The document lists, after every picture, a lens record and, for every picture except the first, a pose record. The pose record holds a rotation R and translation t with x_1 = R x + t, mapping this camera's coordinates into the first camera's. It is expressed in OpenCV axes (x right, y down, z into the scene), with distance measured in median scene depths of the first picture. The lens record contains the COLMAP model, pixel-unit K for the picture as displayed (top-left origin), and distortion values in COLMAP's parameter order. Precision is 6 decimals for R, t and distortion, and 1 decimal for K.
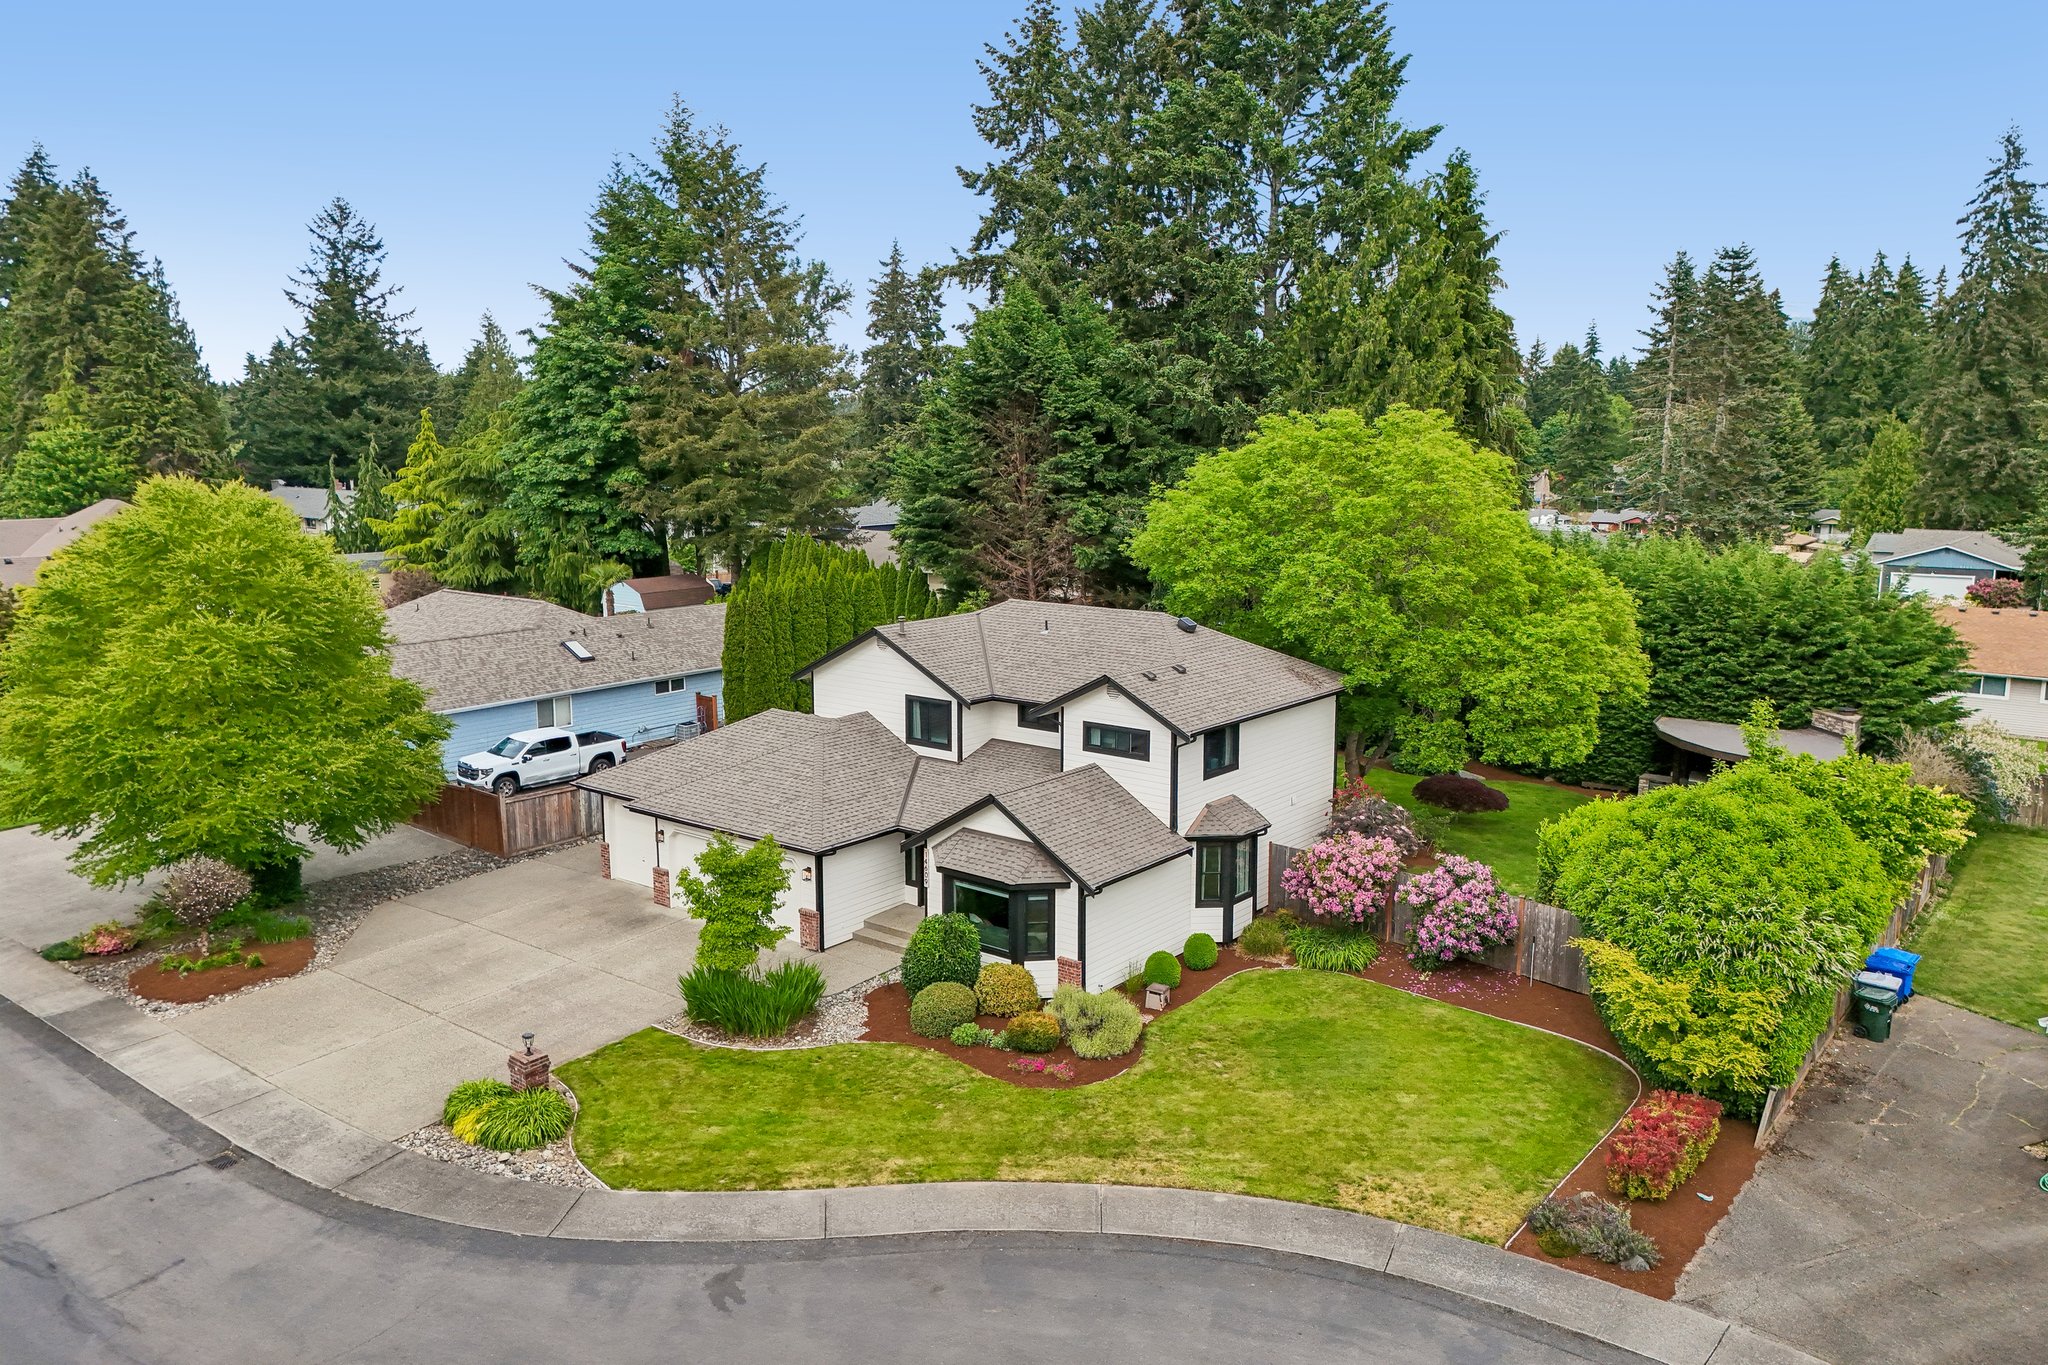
lens RADIAL K [[1510.3, 0, 1028.8], [0, 1510.3, 673.9], [0, 0, 1]] dist [0.074472, -0.067961]
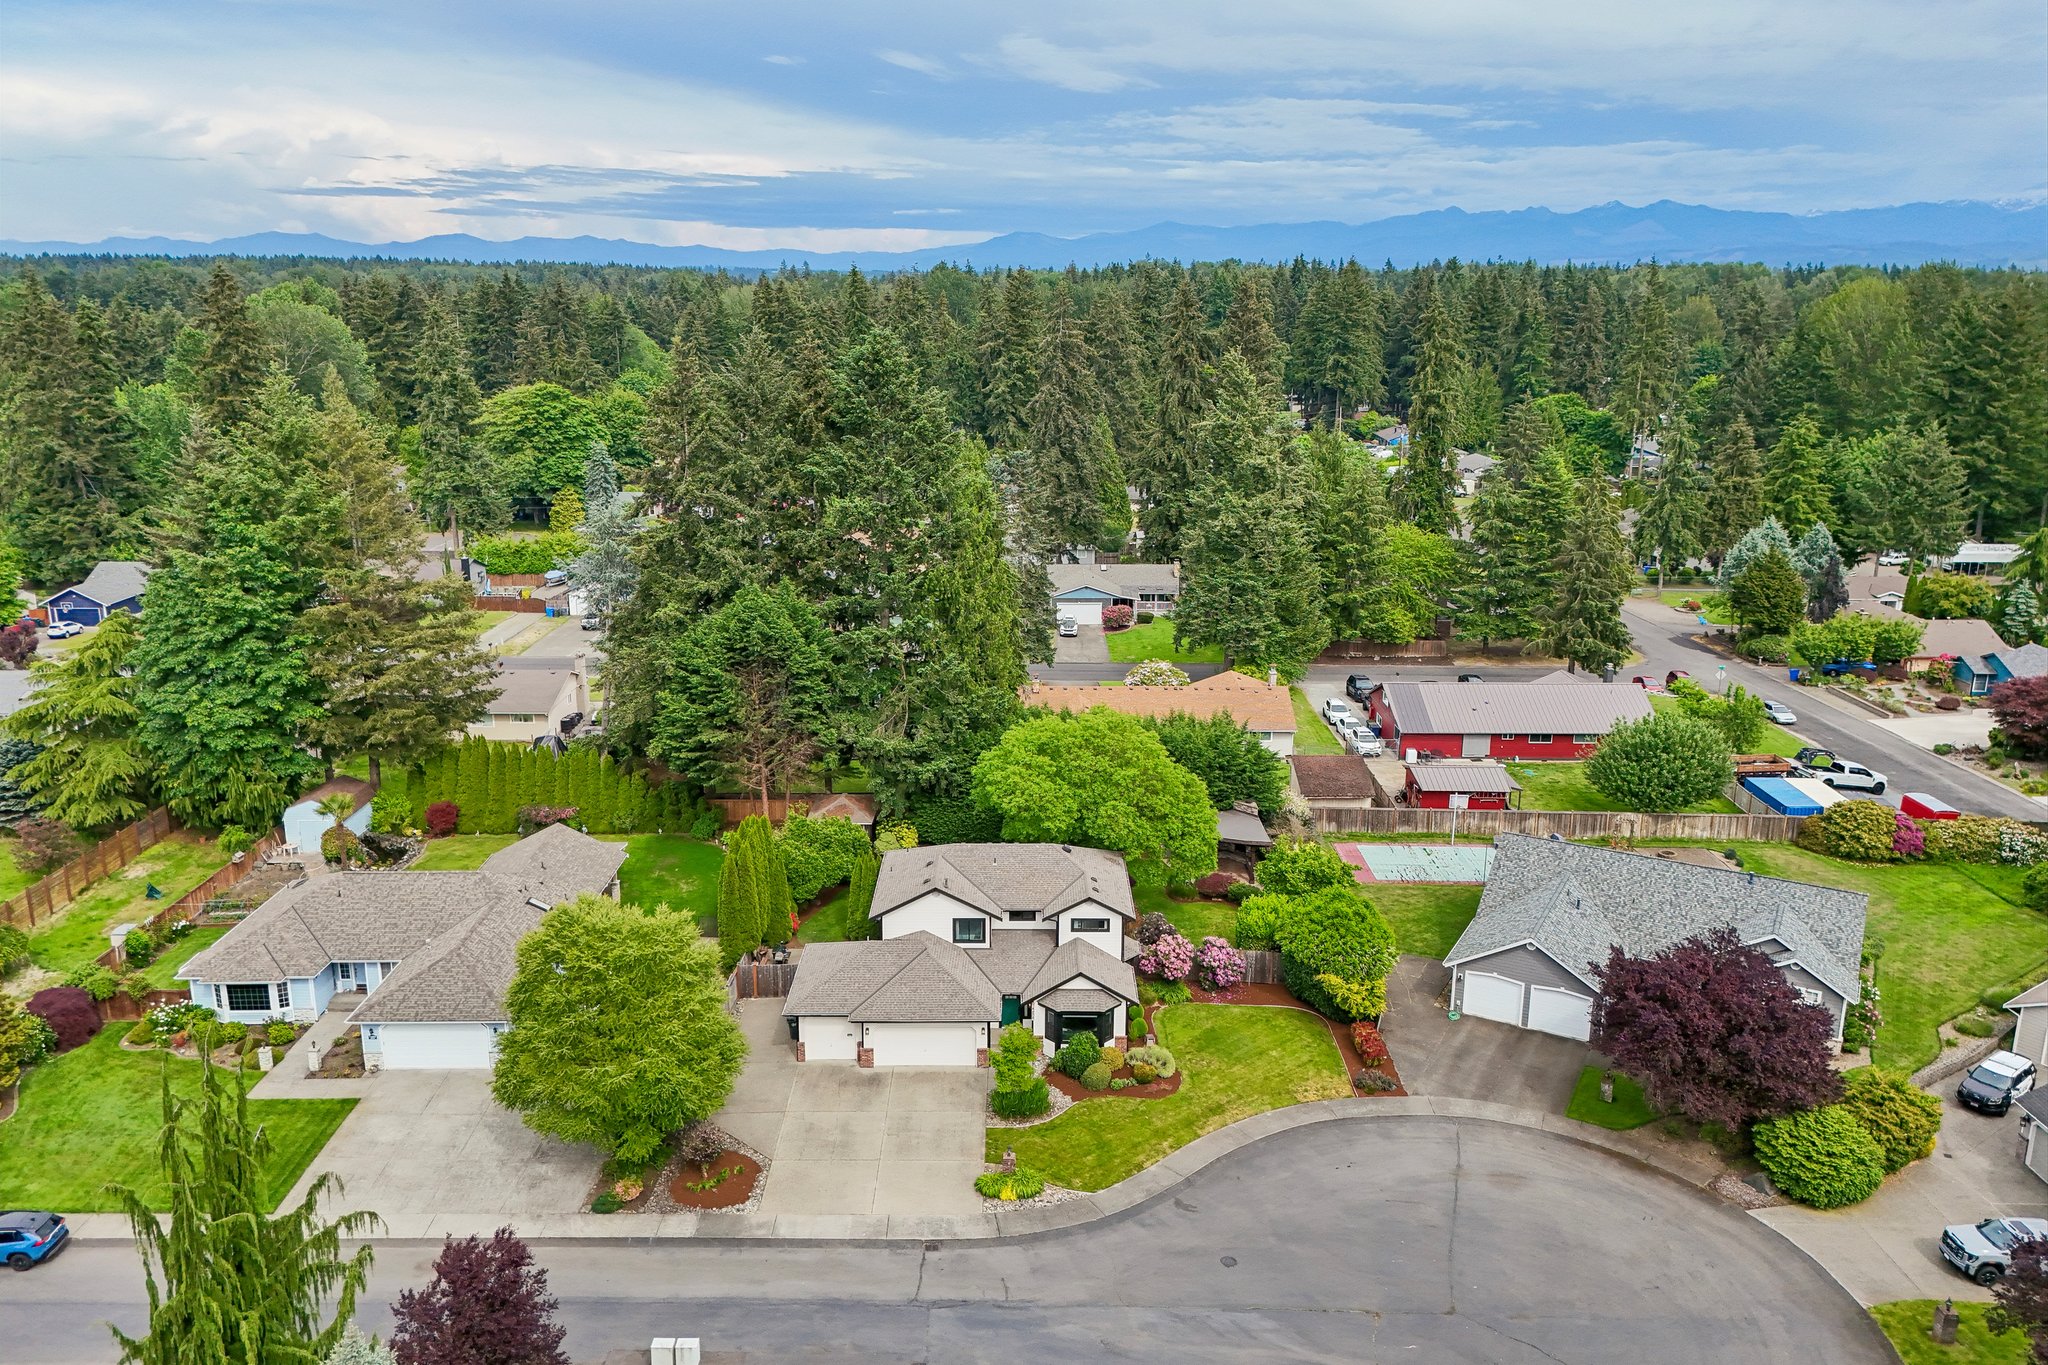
lens RADIAL K [[1516.2, 0, 1026.7], [0, 1516.2, 638.5], [0, 0, 1]] dist [0.068477, -0.060196]
pose [[0.780789, -0.138830, 0.609176, -1.216786], [0.098315, 0.990154, 0.099643, -0.557331], [-0.617011, -0.017909, 0.786751, -0.584349]]
